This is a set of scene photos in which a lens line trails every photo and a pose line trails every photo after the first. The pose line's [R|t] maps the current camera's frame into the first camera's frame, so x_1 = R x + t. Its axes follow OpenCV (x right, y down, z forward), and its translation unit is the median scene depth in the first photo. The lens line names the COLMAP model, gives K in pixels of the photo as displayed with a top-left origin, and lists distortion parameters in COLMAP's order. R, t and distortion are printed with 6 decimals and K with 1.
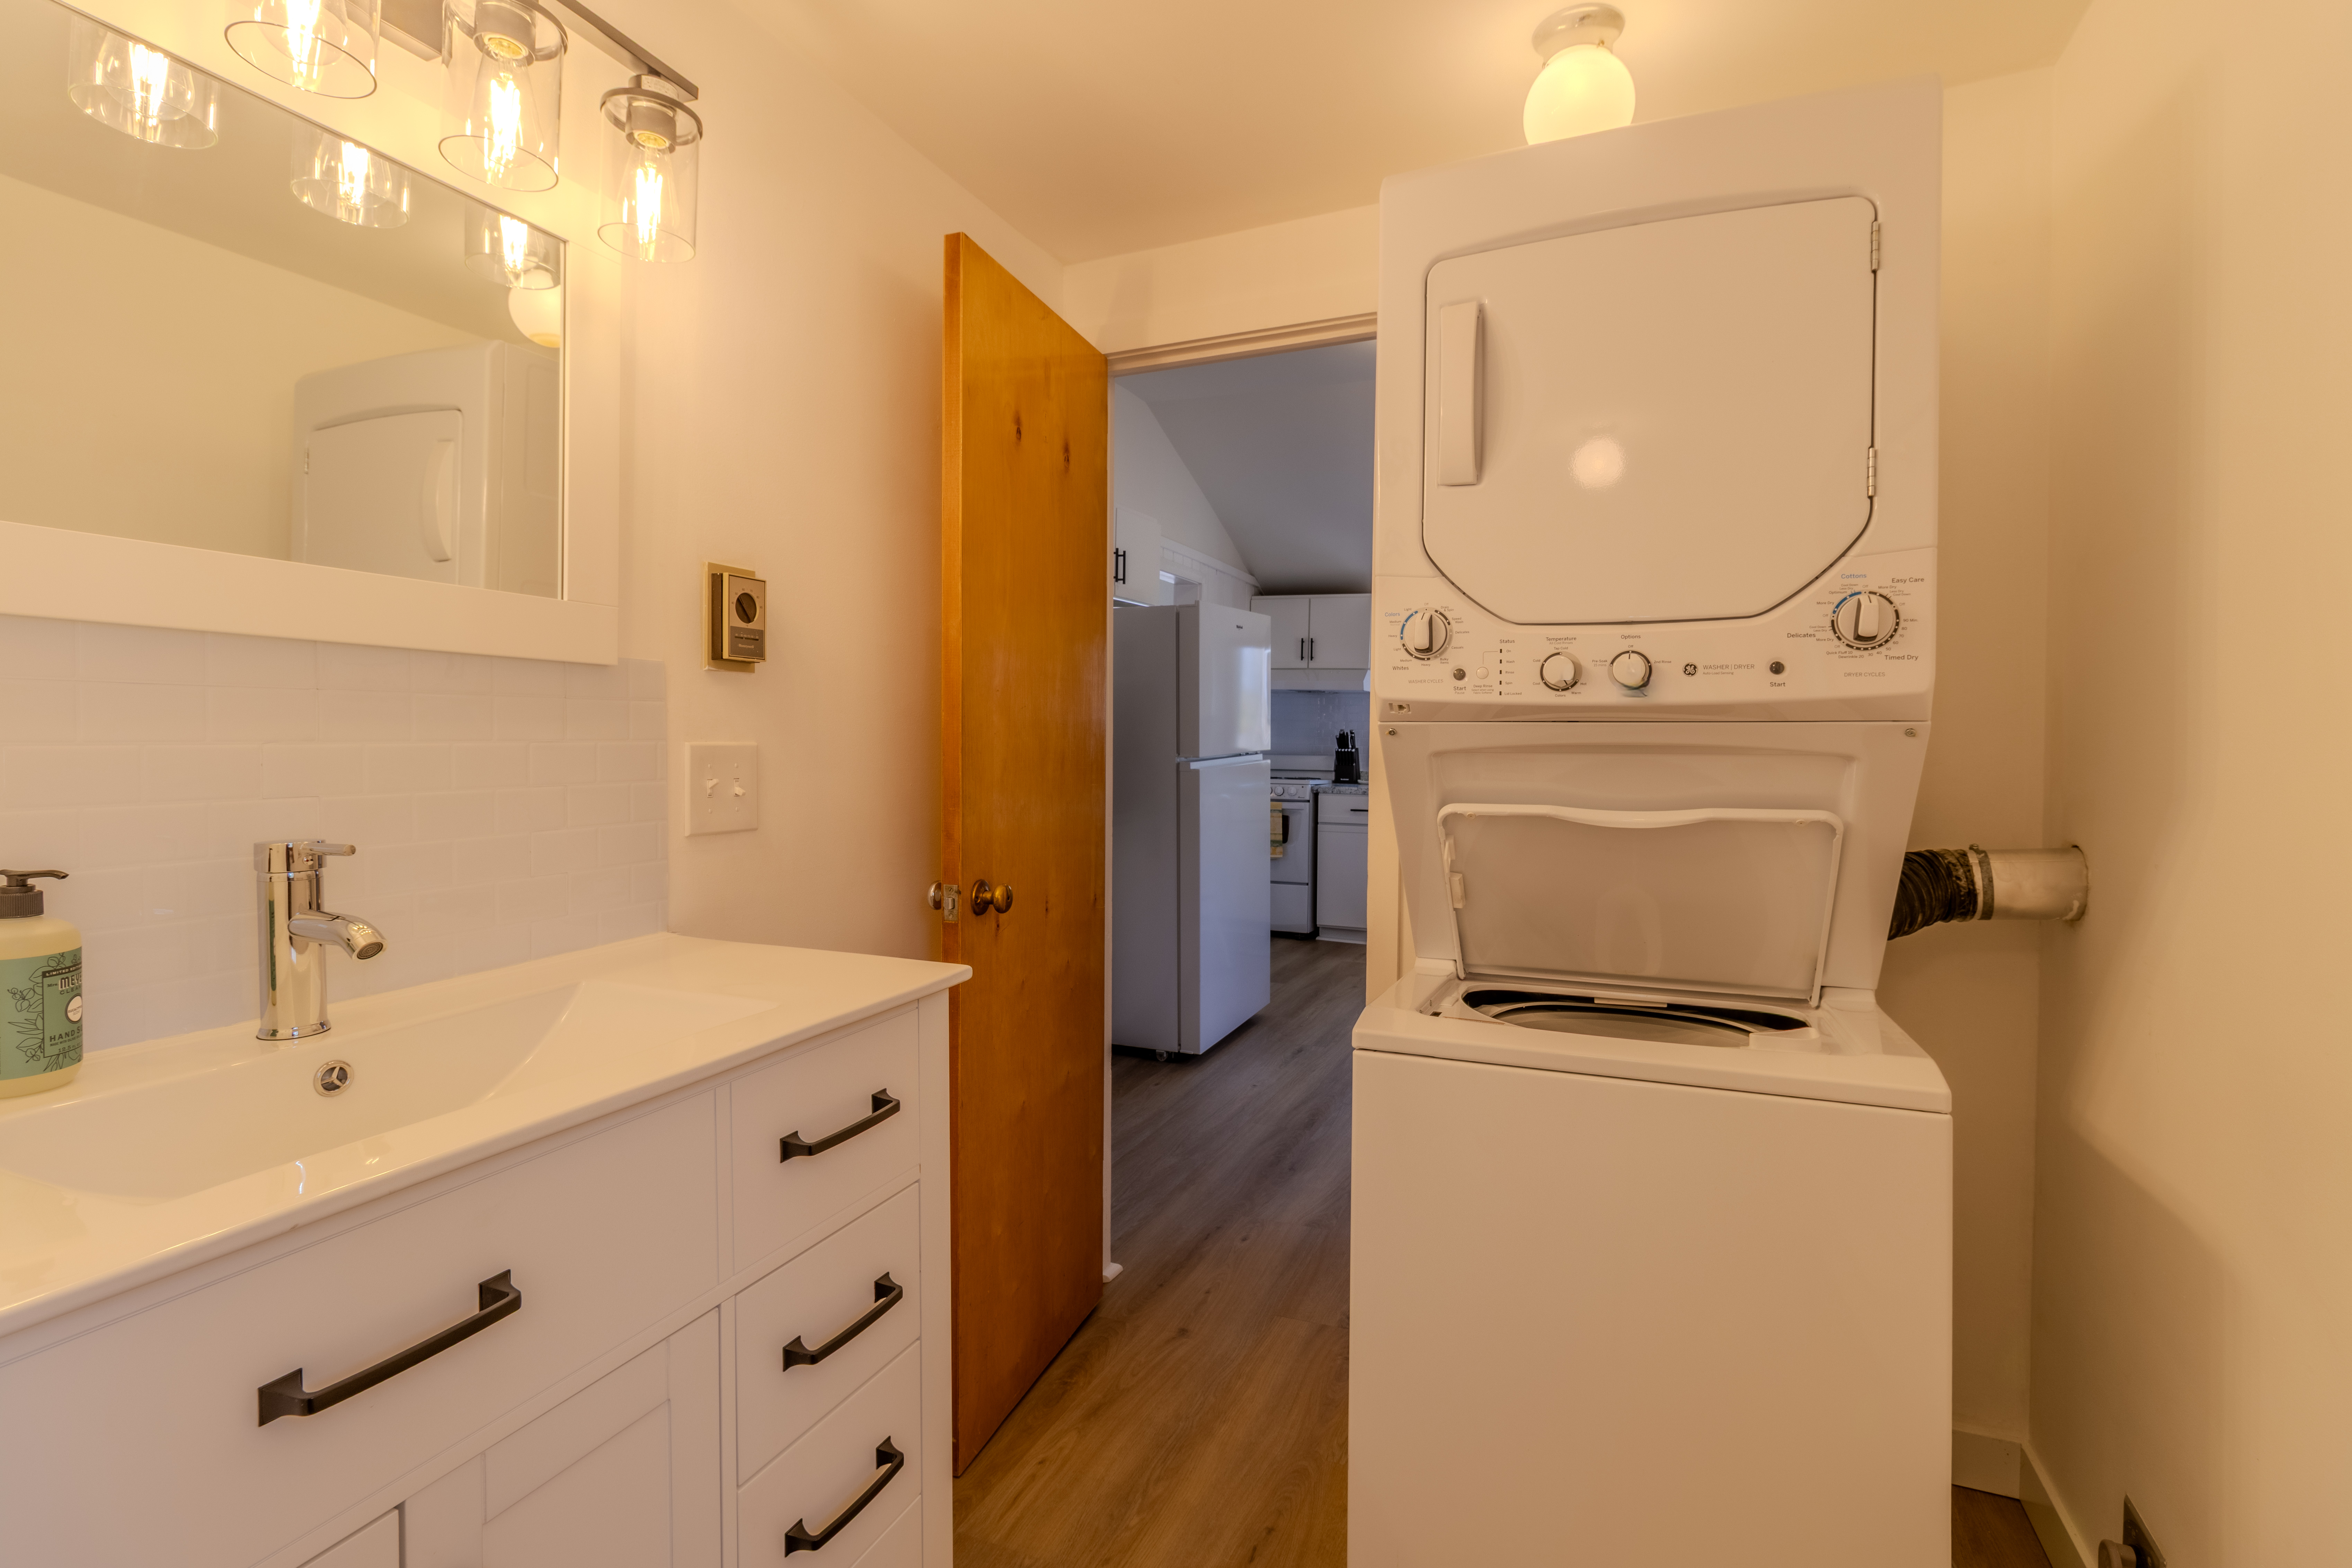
lens RADIAL K [[1109.9, 0, 1187.4], [0, 1109.9, 785.4], [0, 0, 1]] dist [0.000531, 0.000149]
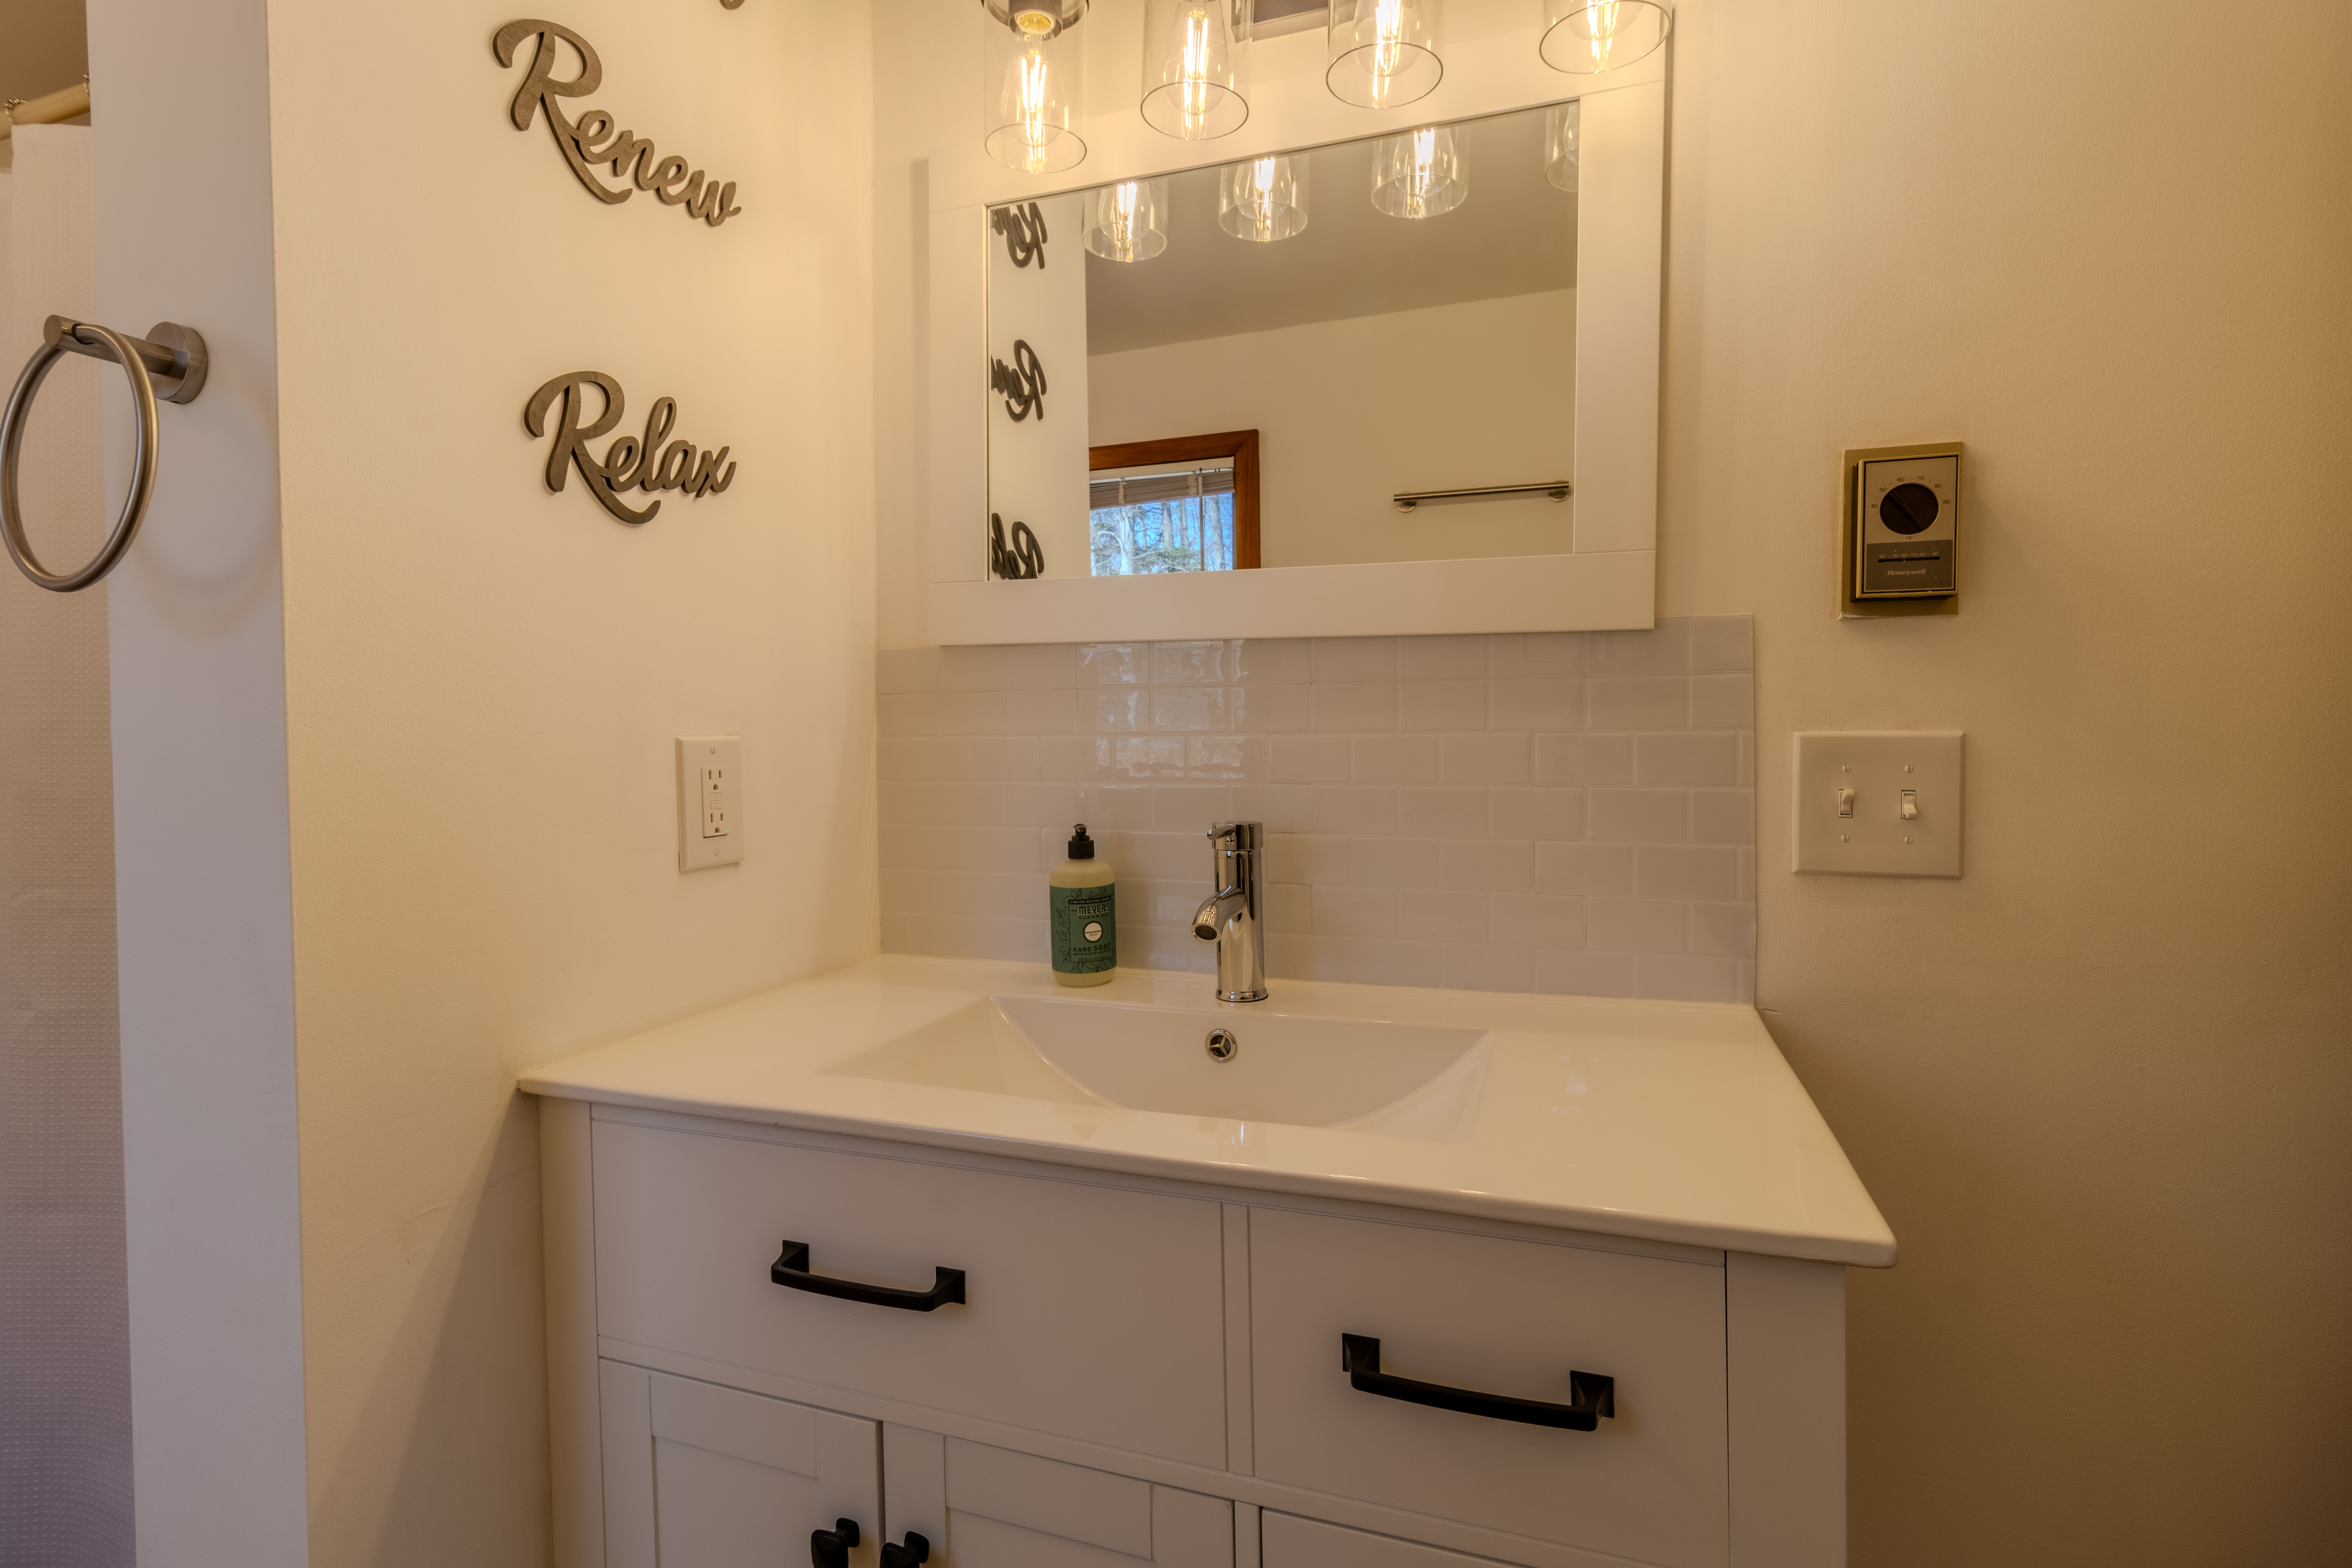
lens RADIAL K [[1109.9, 0, 1176.7], [0, 1109.9, 751.5], [0, 0, 1]] dist [0.000531, 0.000149]
pose [[0.046184, 0.018987, -0.998752, 0.219543], [-0.035548, 0.999217, 0.017352, -0.028389], [0.998300, 0.034703, 0.046823, 0.670189]]
